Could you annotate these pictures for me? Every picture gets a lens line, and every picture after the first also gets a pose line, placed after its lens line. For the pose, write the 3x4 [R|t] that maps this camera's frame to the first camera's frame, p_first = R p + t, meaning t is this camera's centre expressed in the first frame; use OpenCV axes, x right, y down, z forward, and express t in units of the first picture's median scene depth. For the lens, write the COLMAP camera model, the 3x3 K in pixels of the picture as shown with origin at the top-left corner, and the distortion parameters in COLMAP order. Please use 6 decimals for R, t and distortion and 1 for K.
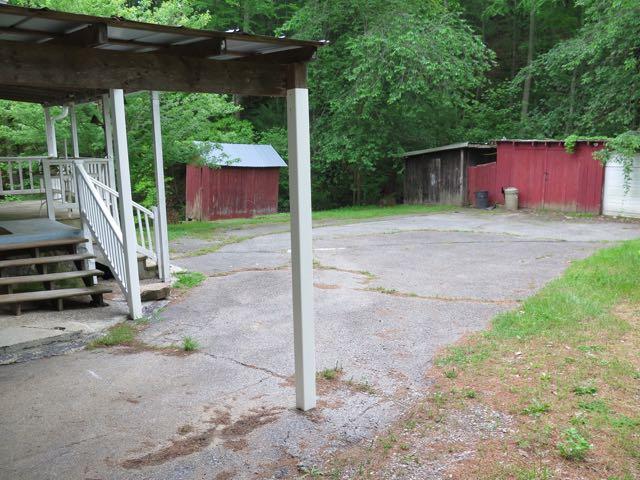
lens RADIAL K [[535.2, 0, 320.0], [0, 535.2, 240.0], [0, 0, 1]] dist [-0.013058, -0.005594]
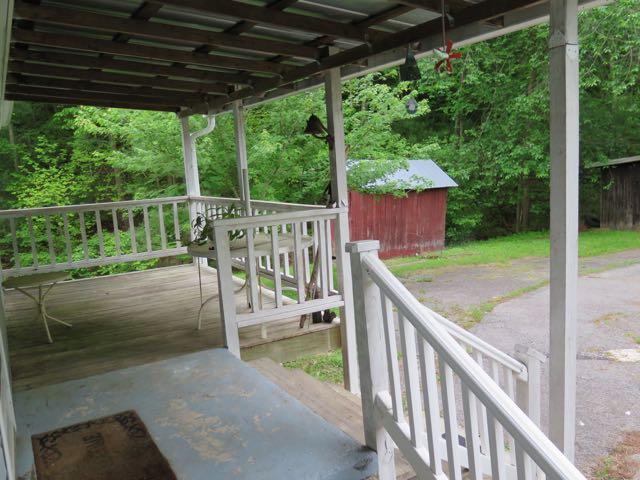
lens RADIAL K [[535.2, 0, 320.0], [0, 535.2, 240.0], [0, 0, 1]] dist [-0.013058, -0.005594]
pose [[0.986759, -0.024698, -0.160304, -0.249150], [0.020832, 0.999451, -0.025753, -0.082867], [0.160852, 0.022073, 0.986732, 0.395848]]
